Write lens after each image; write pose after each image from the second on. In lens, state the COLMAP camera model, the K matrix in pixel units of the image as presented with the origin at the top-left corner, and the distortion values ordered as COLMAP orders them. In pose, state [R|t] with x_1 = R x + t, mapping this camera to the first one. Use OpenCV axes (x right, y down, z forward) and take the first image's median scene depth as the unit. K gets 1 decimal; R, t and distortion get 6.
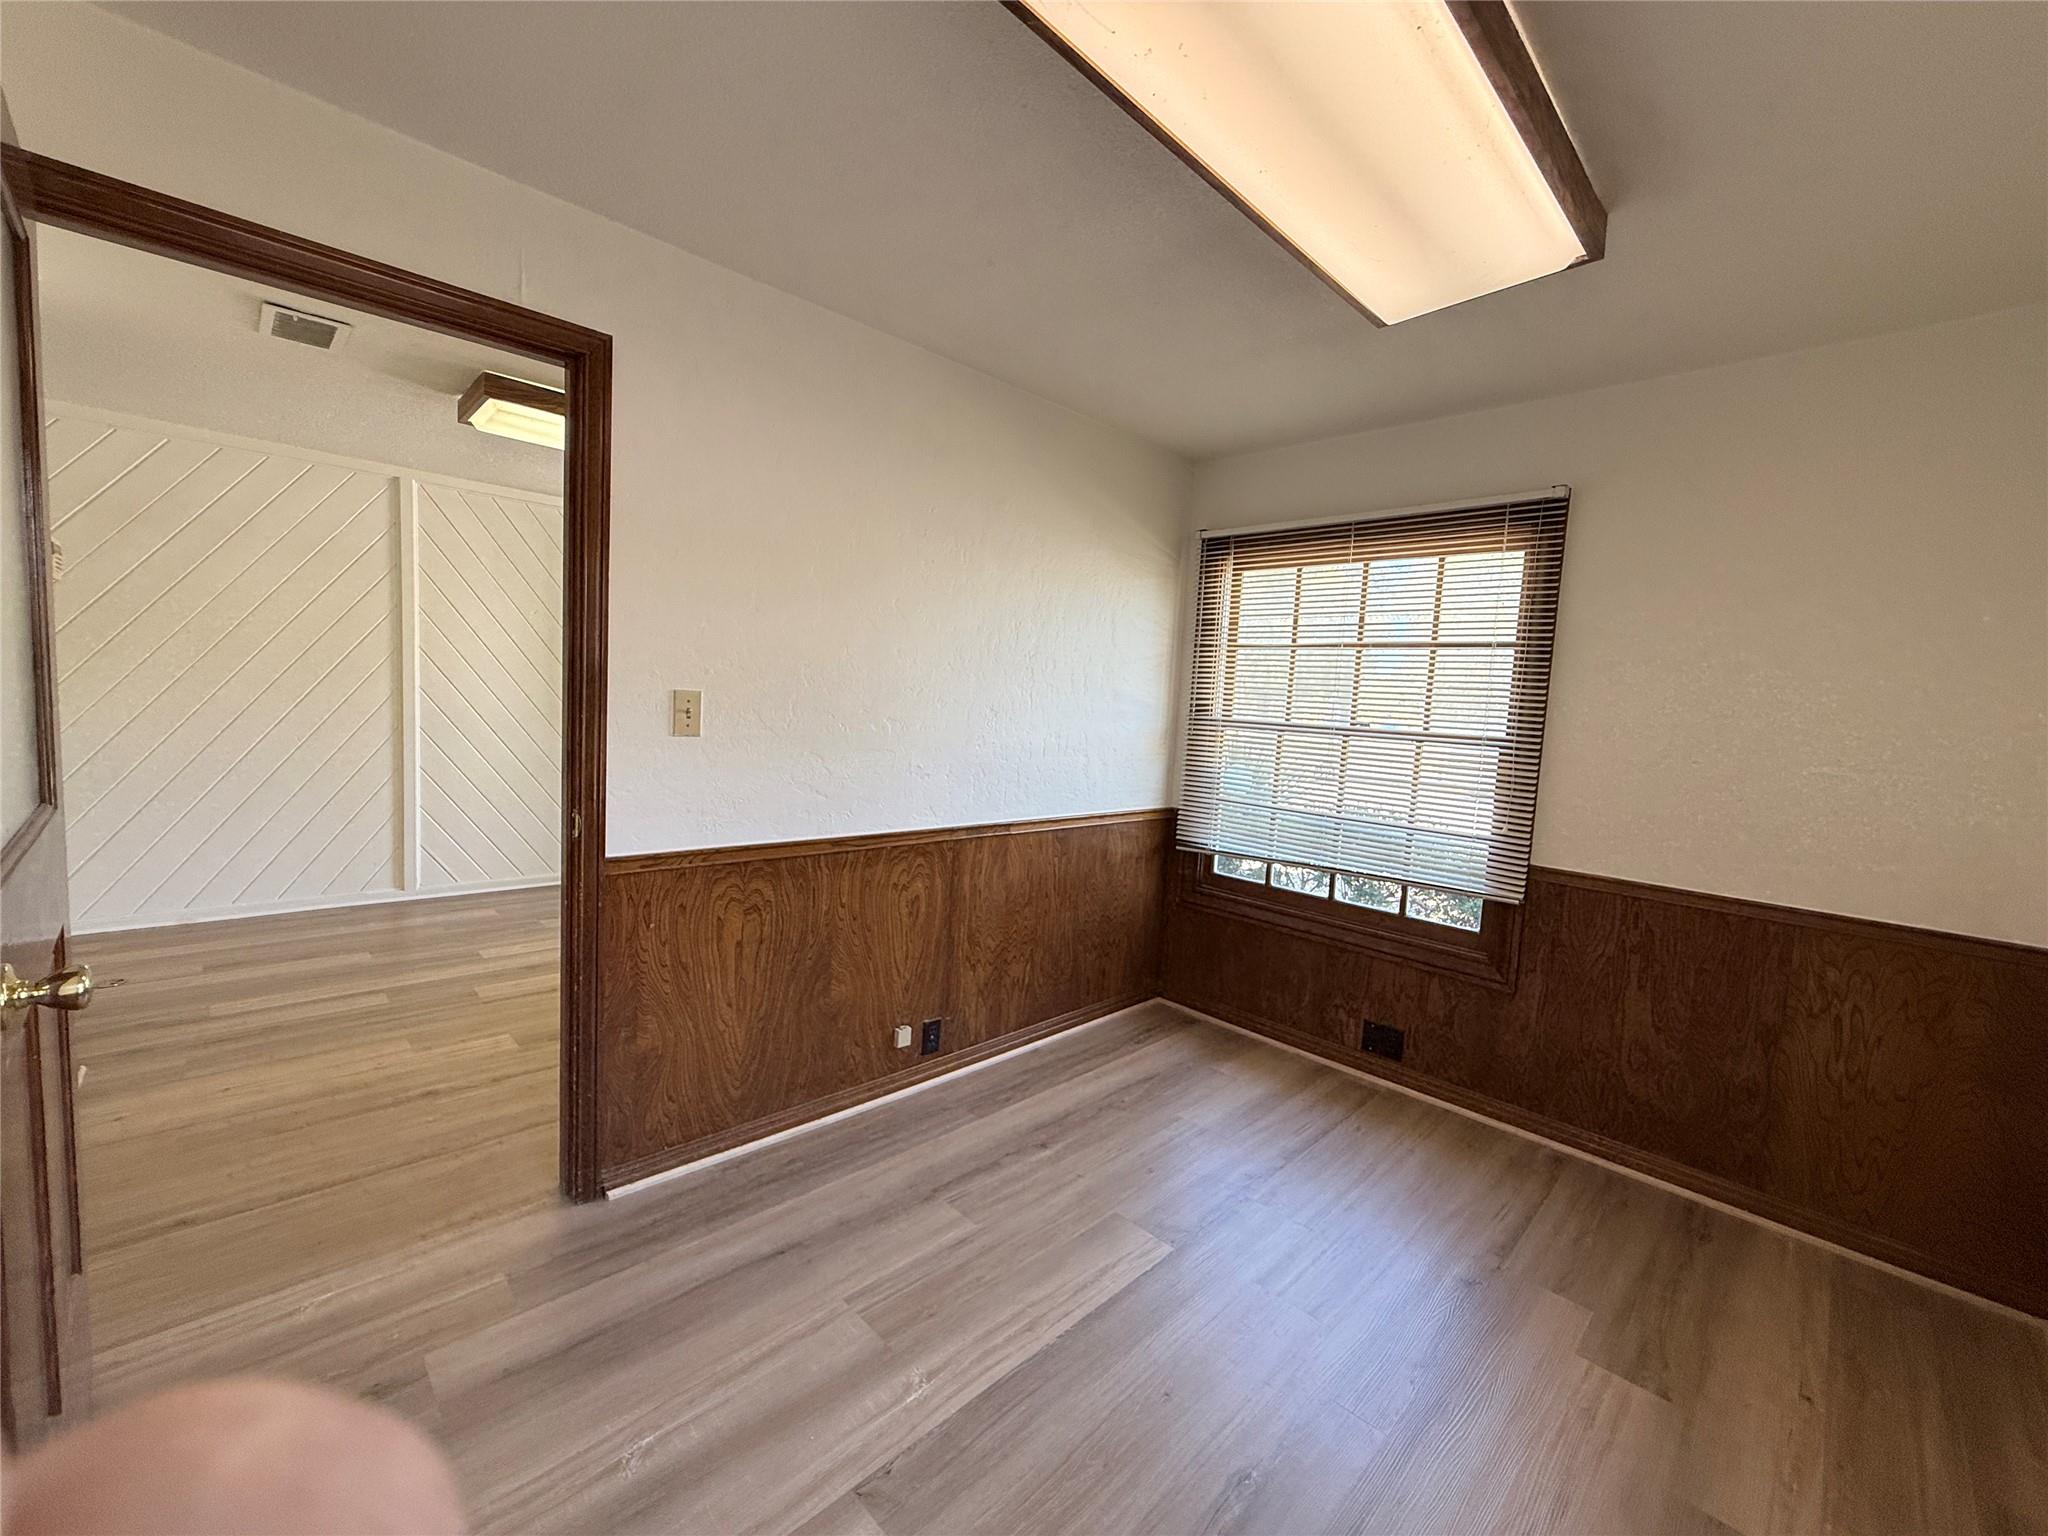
lens RADIAL K [[823.3, 0, 1016.8], [0, 823.3, 753.8], [0, 0, 1]] dist [-0.001275, 0.000102]
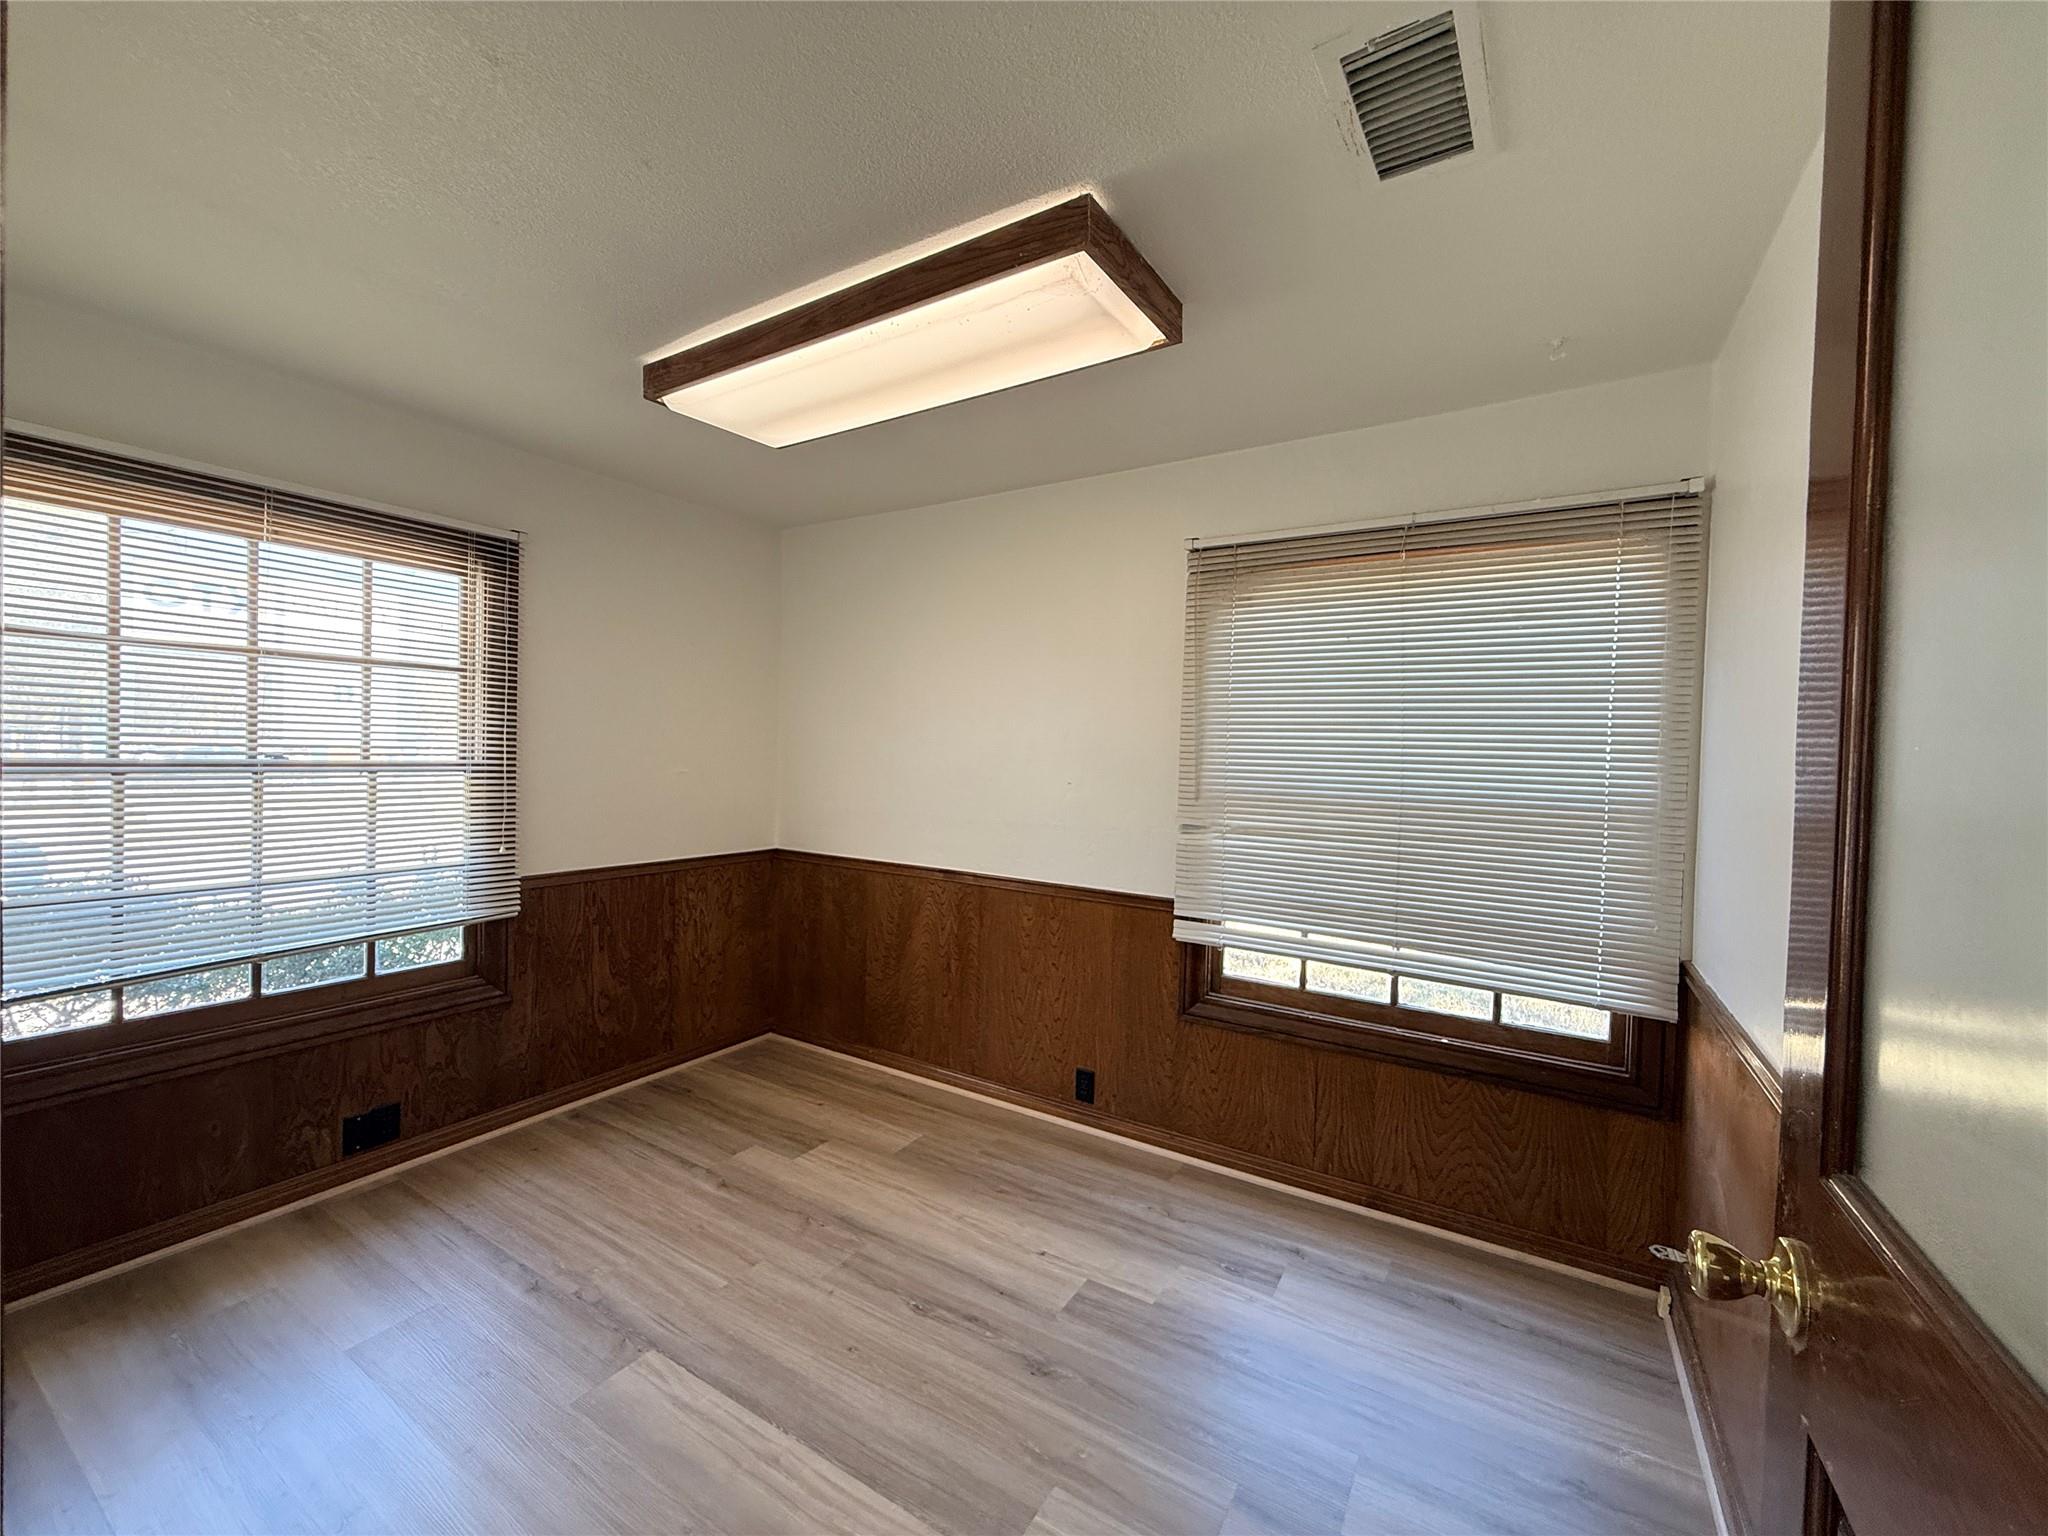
lens RADIAL K [[817.6, 0, 1026.1], [0, 817.6, 764.1], [0, 0, 1]] dist [-0.000050, 0.000905]
pose [[-0.243837, -0.074754, 0.966931, -0.584723], [0.030537, 0.995939, 0.084698, -0.086915], [-0.969335, 0.050179, -0.240564, 0.618245]]
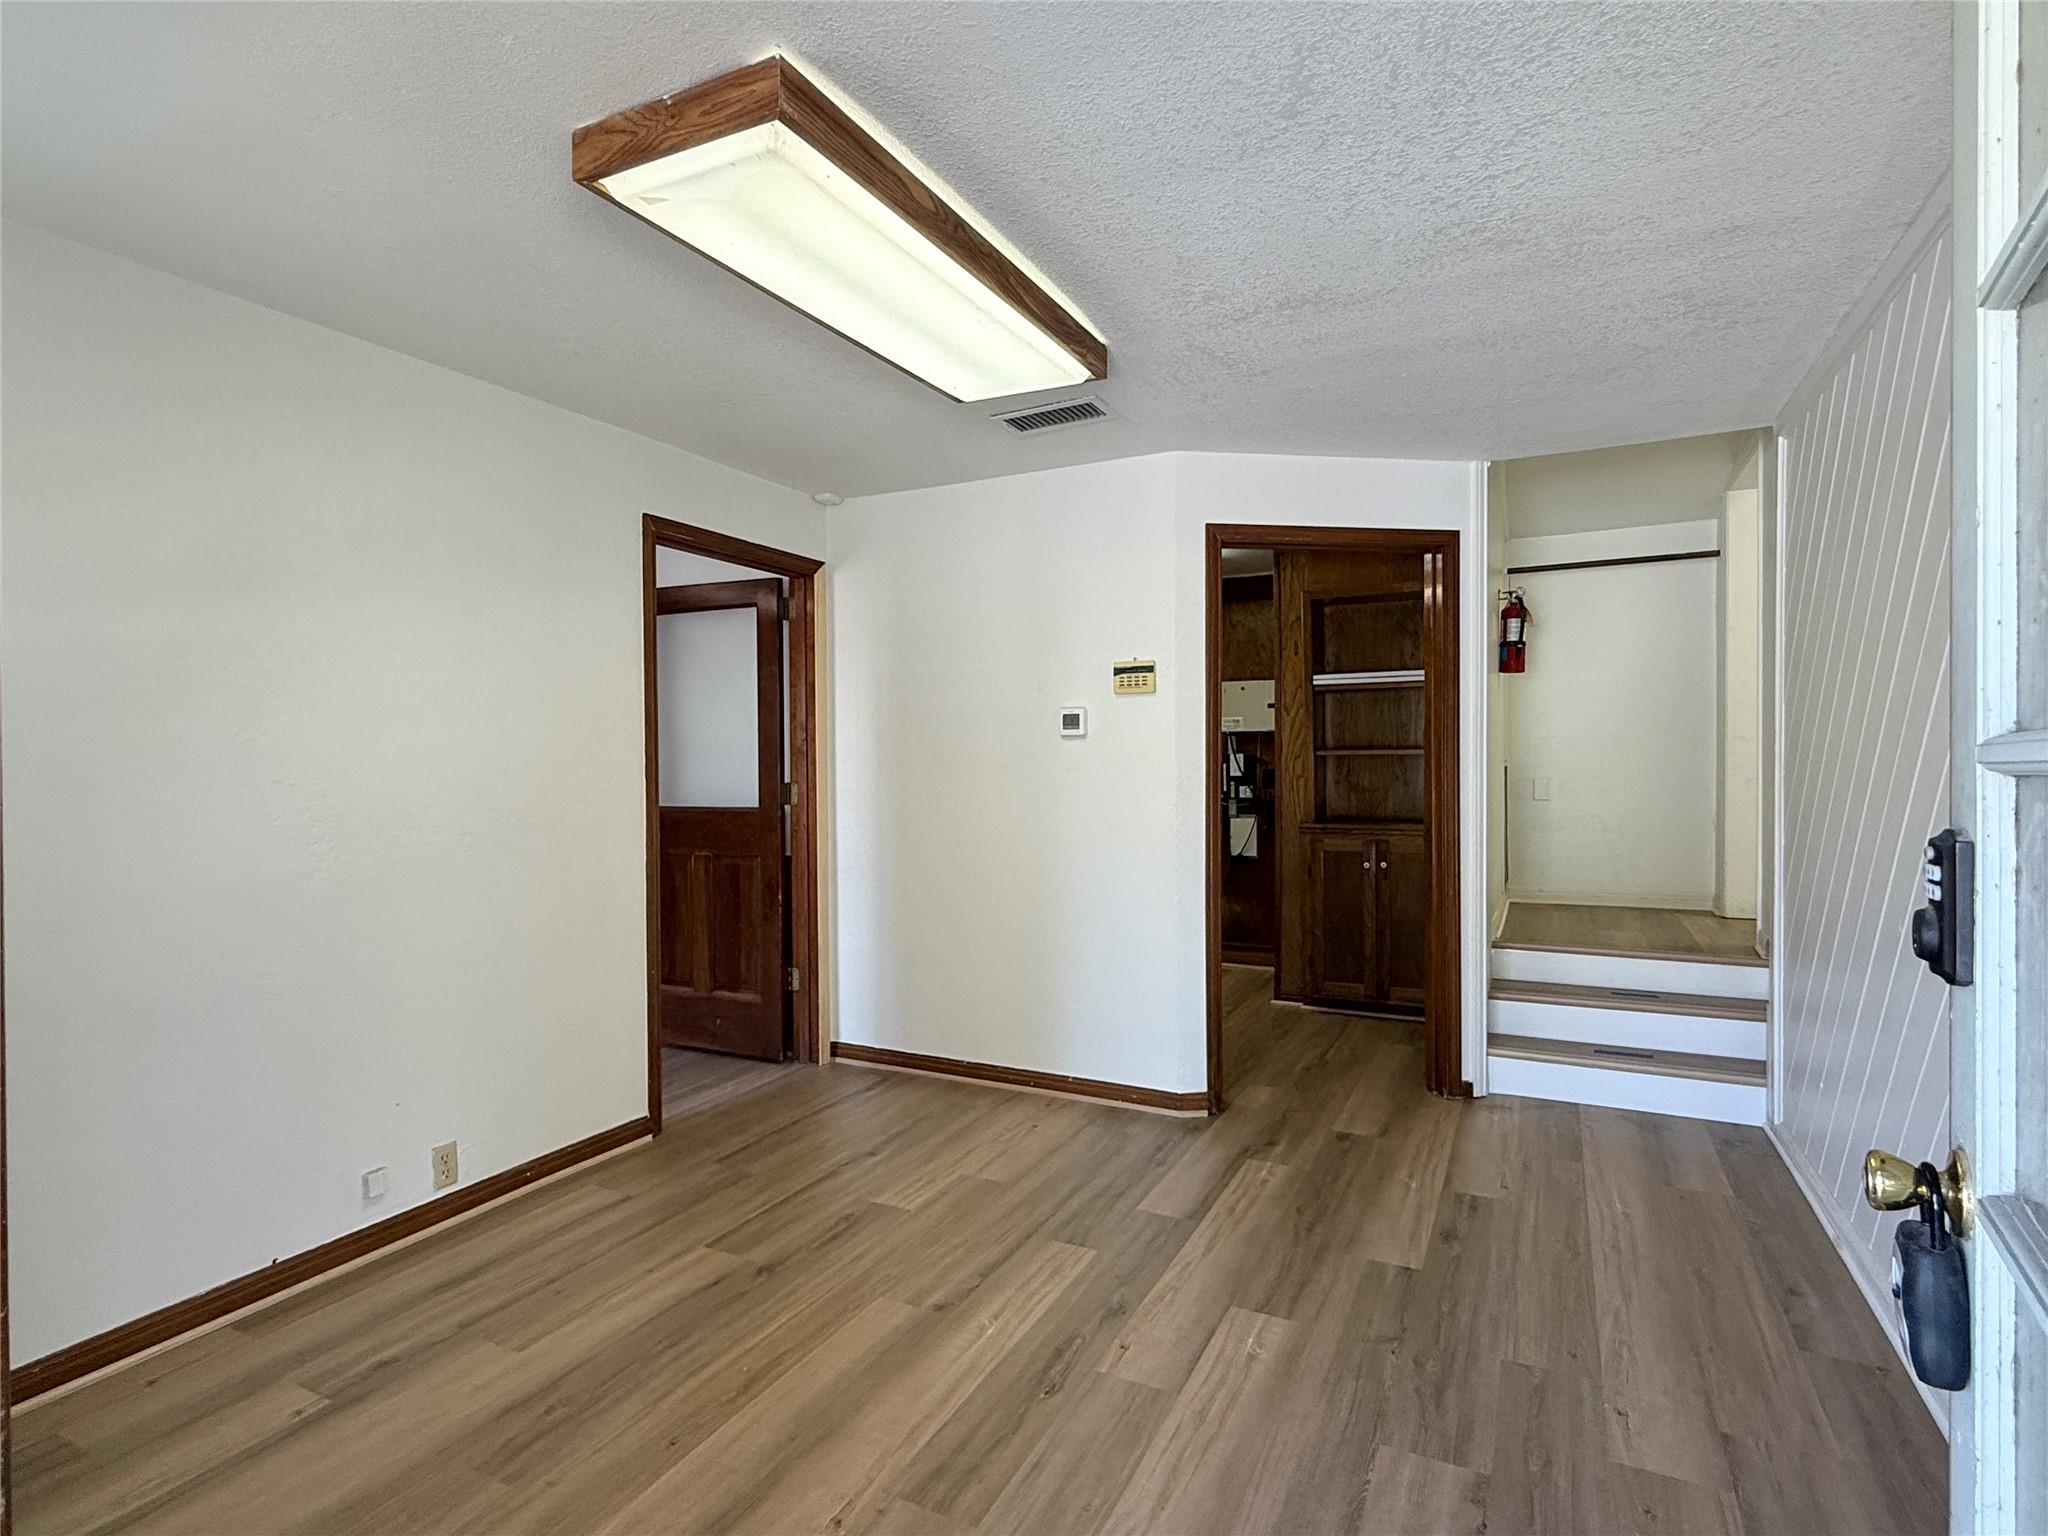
lens RADIAL K [[1049.7, 0, 1027.9], [0, 1049.7, 764.7], [0, 0, 1]] dist [0.002668, 0.000376]
pose [[-0.942312, -0.048113, -0.331260, -0.431965], [-0.070957, 0.995837, 0.057209, -0.167172], [0.327129, 0.077414, -0.941803, 2.259290]]
